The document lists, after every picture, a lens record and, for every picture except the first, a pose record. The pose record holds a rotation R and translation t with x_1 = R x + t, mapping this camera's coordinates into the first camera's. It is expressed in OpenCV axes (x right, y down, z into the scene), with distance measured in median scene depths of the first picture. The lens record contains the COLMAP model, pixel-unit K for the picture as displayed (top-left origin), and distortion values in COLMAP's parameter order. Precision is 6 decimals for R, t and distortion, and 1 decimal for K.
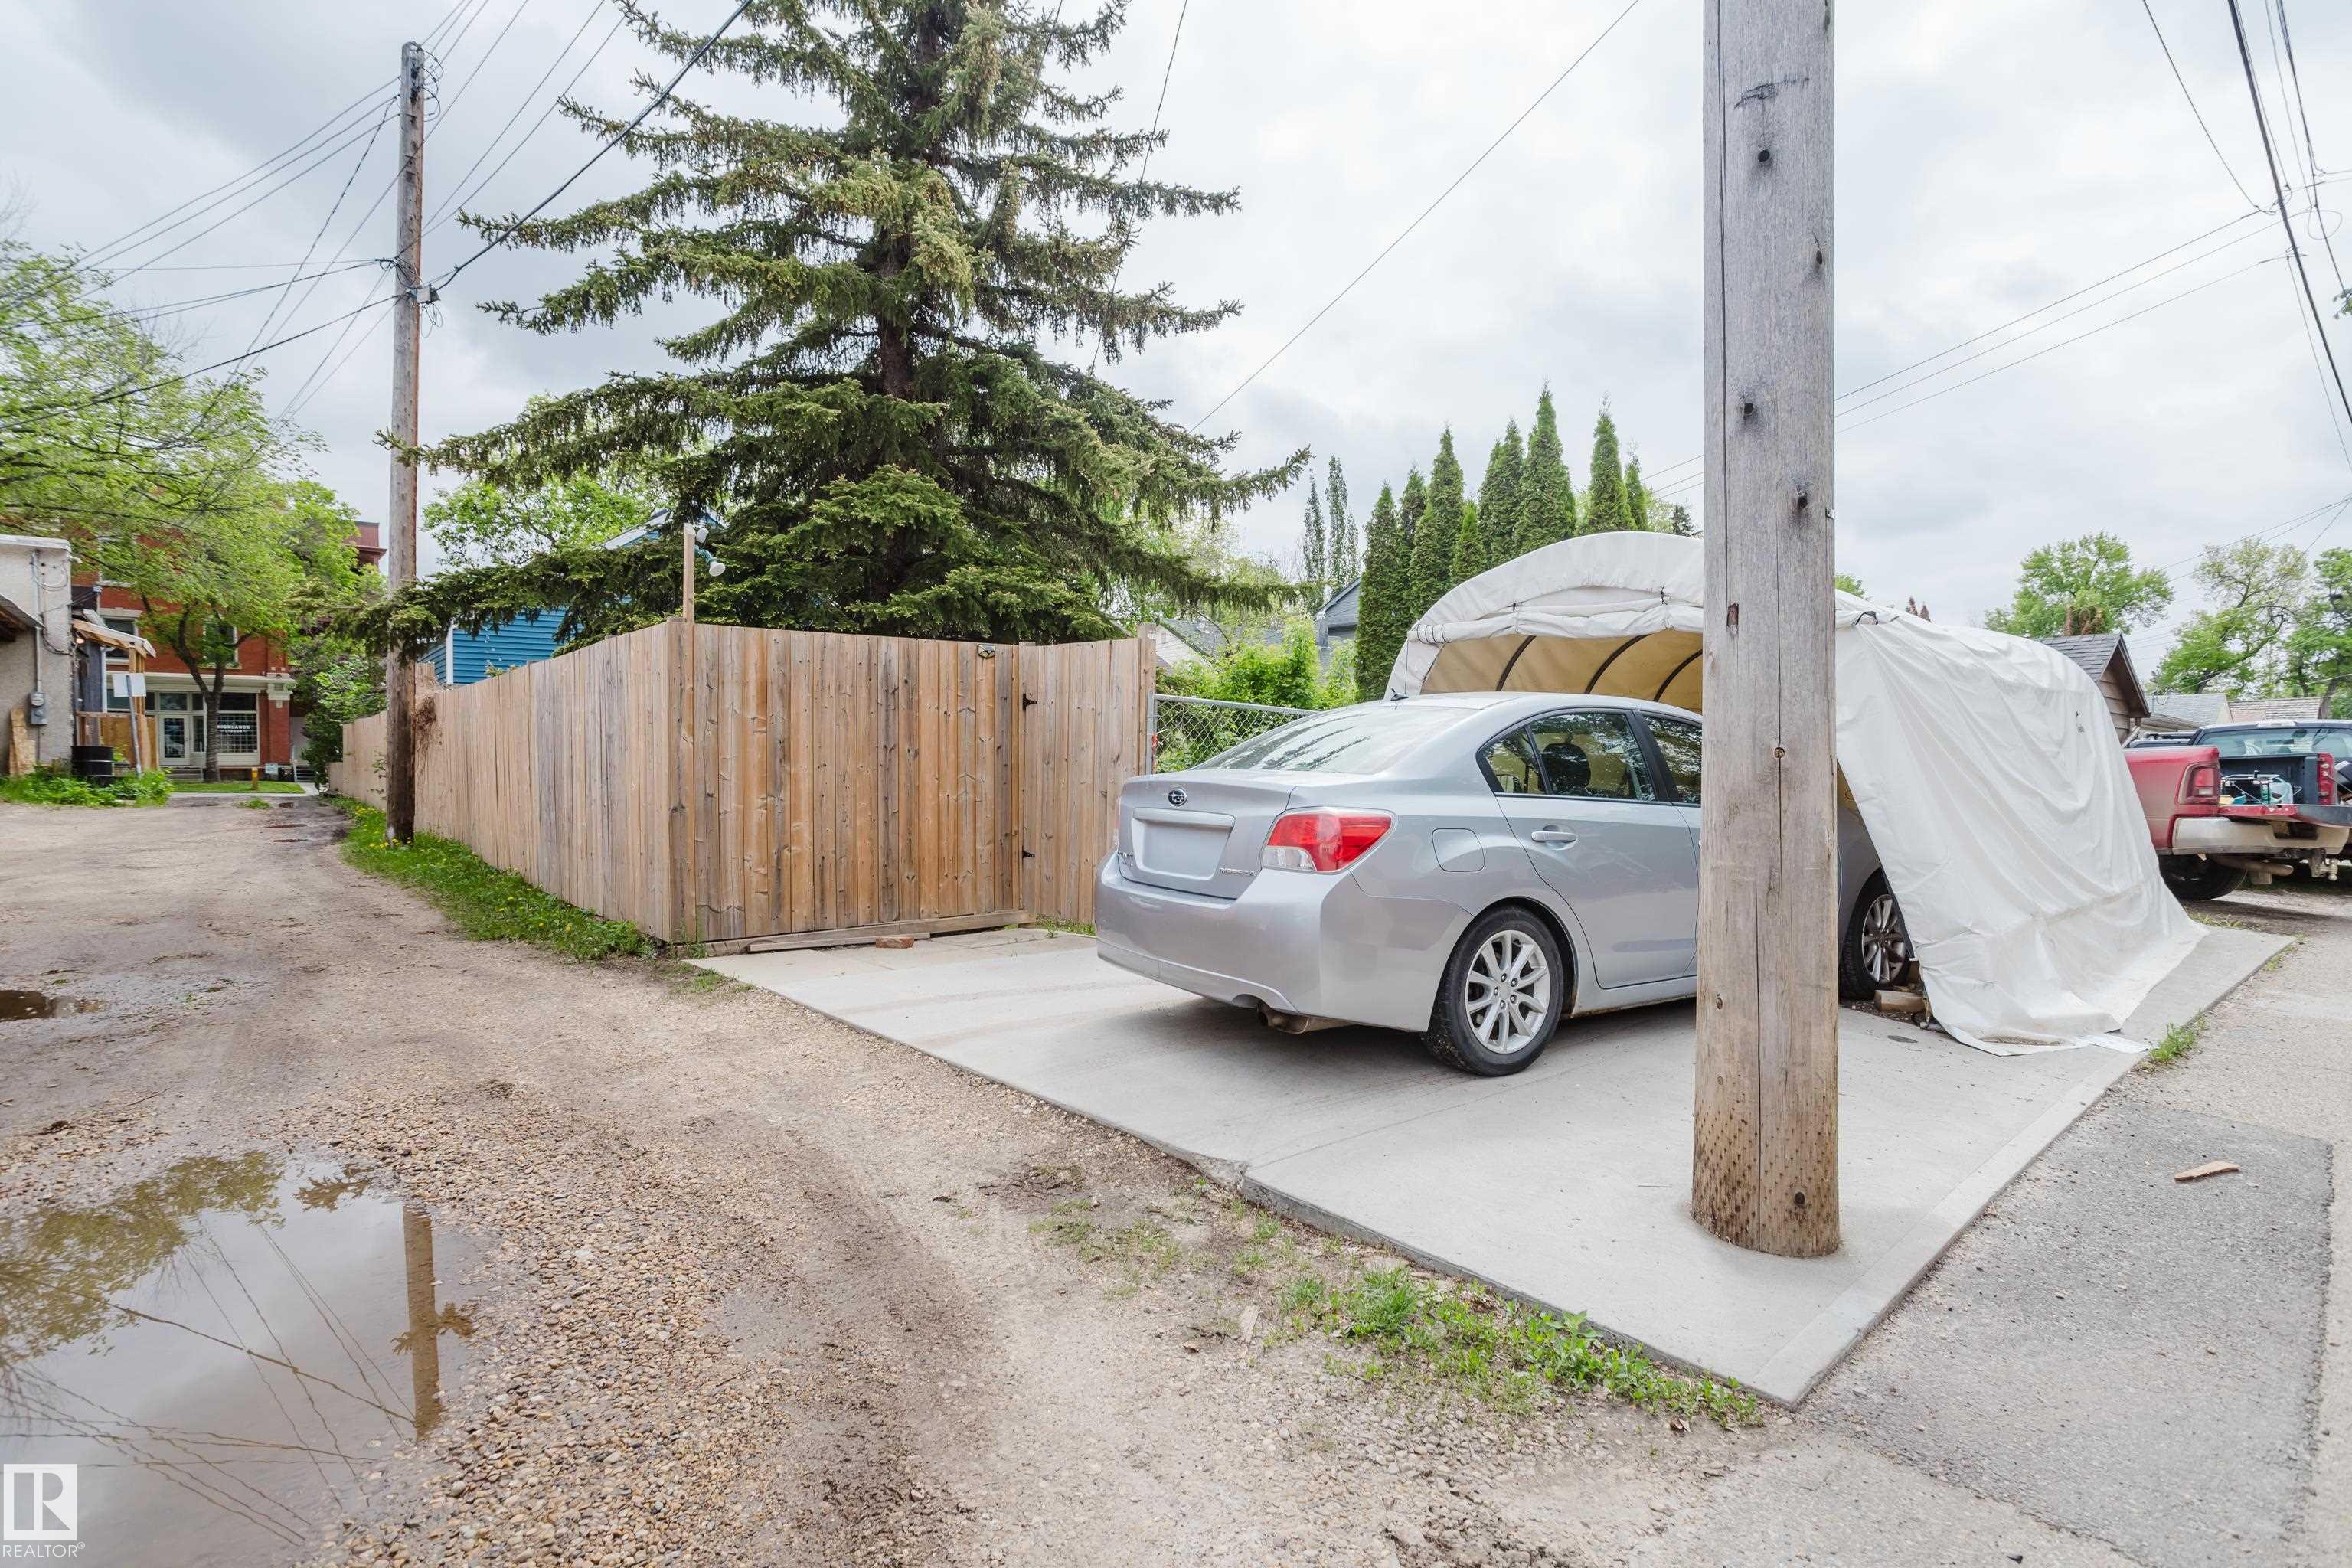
lens RADIAL K [[1183.3, 0, 1082.9], [0, 1183.3, 872.7], [0, 0, 1]] dist [0.002482, 0.000661]
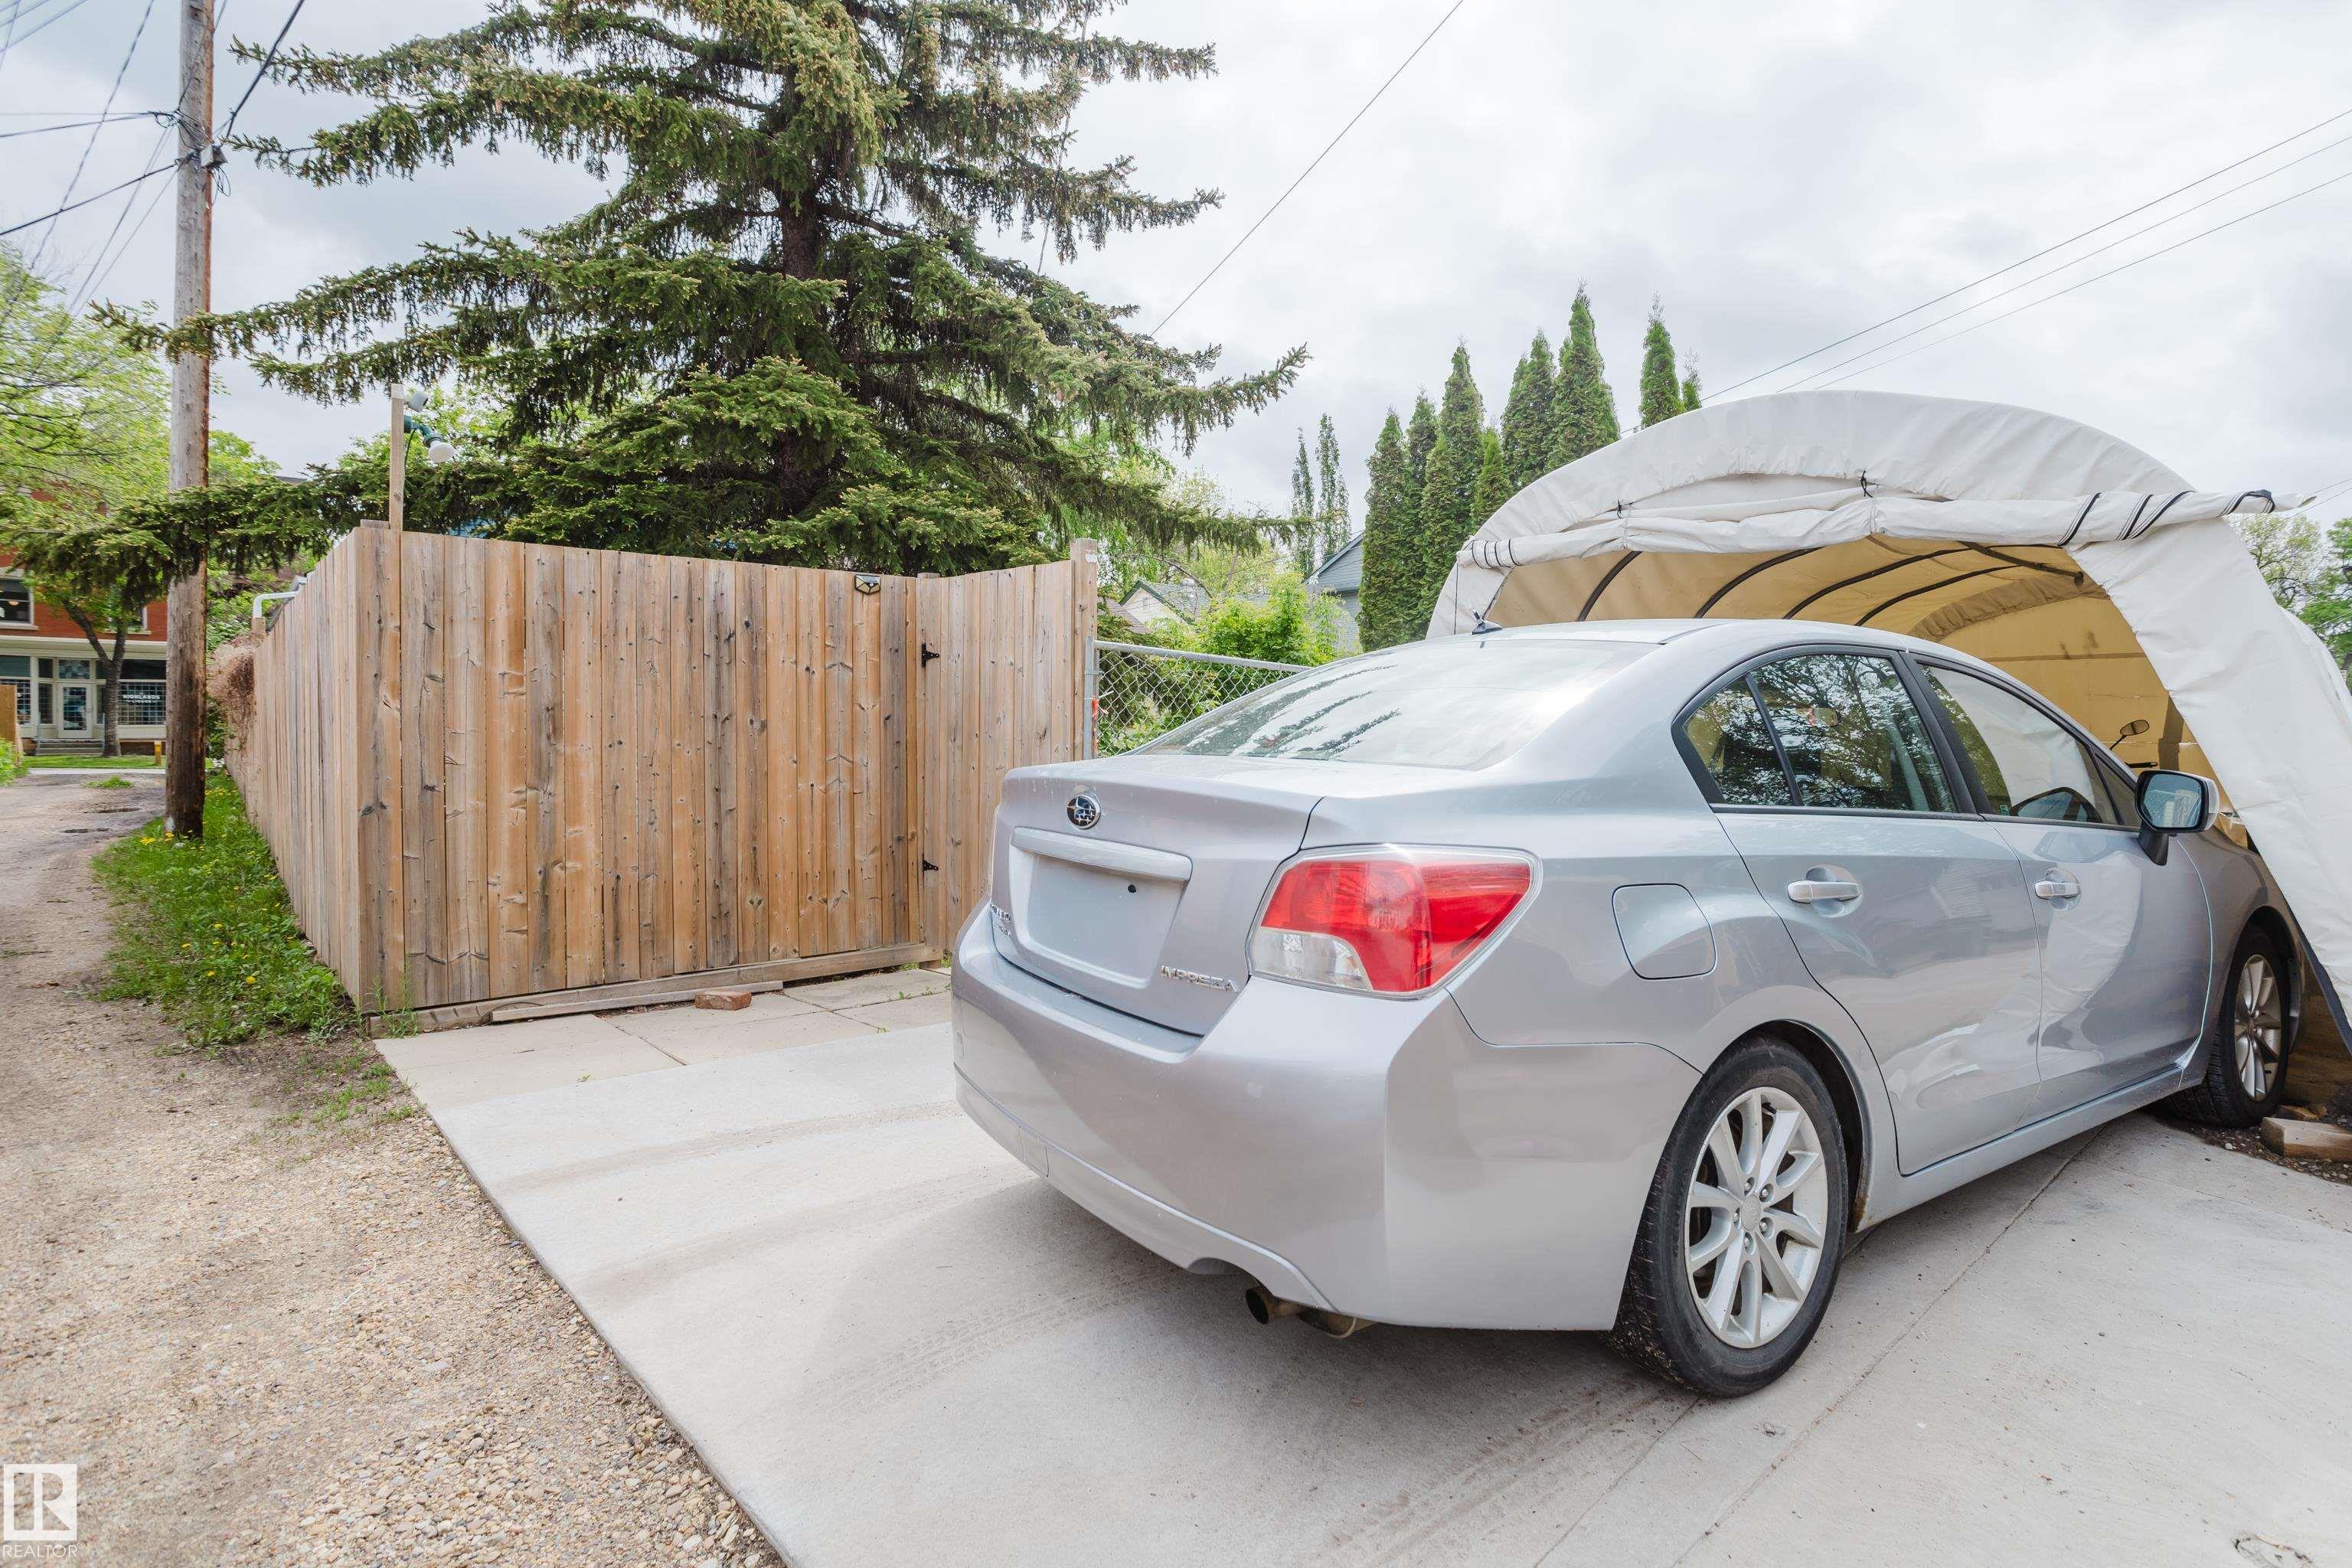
lens RADIAL K [[1156.7, 0, 1173.9], [0, 1156.7, 729.7], [0, 0, 1]] dist [0.000680, 0.031924]
pose [[0.996672, 0.001109, 0.081504, 0.038564], [0.006875, 0.995201, -0.097613, -0.024915], [-0.081222, 0.097849, 0.991881, 0.249776]]
